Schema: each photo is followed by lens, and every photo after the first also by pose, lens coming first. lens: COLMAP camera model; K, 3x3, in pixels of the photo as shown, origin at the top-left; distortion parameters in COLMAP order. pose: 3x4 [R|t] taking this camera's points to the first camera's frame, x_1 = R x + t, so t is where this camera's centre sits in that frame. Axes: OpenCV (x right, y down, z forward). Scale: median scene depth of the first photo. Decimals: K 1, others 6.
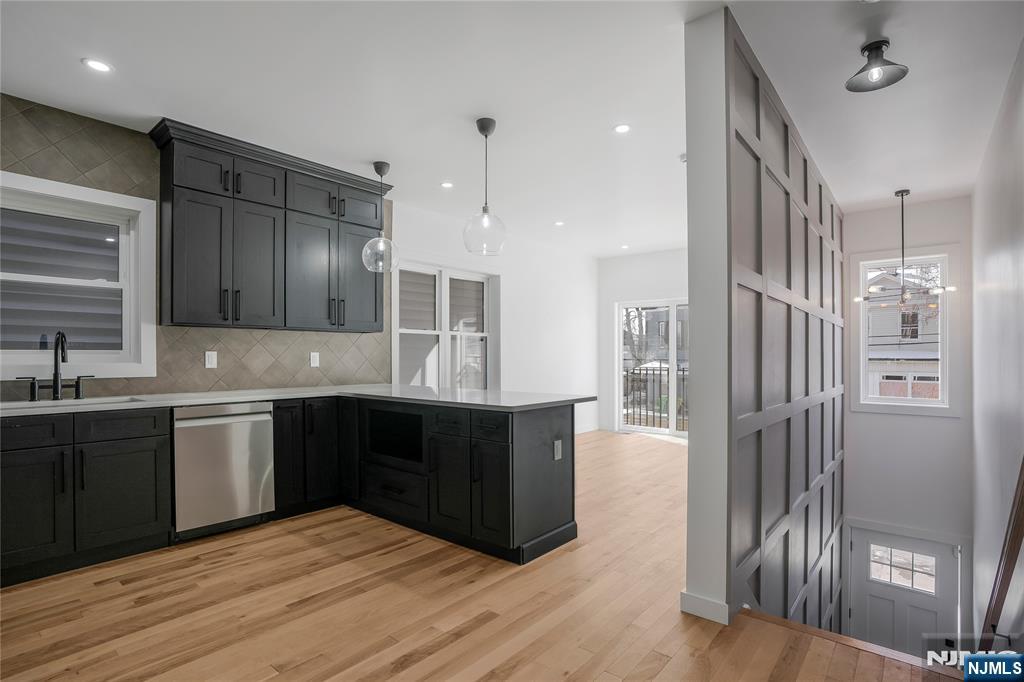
lens RADIAL K [[504.7, 0, 537.7], [0, 504.7, 361.2], [0, 0, 1]] dist [-0.048788, 0.013951]
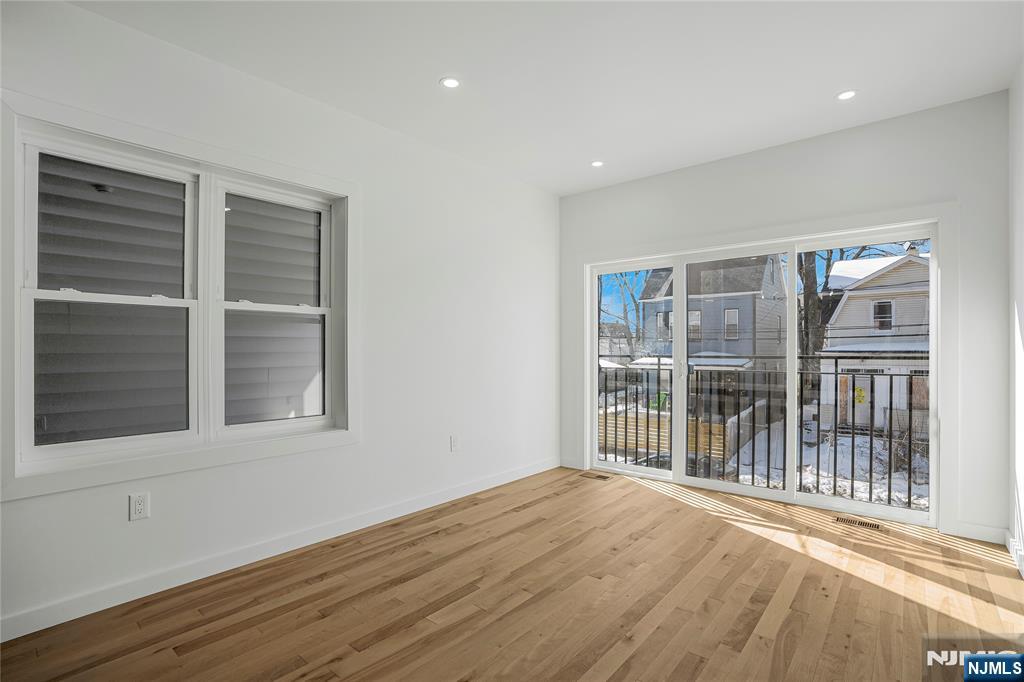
lens RADIAL K [[492.6, 0, 523.3], [0, 492.6, 347.8], [0, 0, 1]] dist [-0.055093, 0.015641]
pose [[0.999552, -0.001198, -0.029910, 0.226064], [0.000853, 0.999933, -0.011534, -0.014593], [0.029922, 0.011503, 0.999486, 0.930547]]
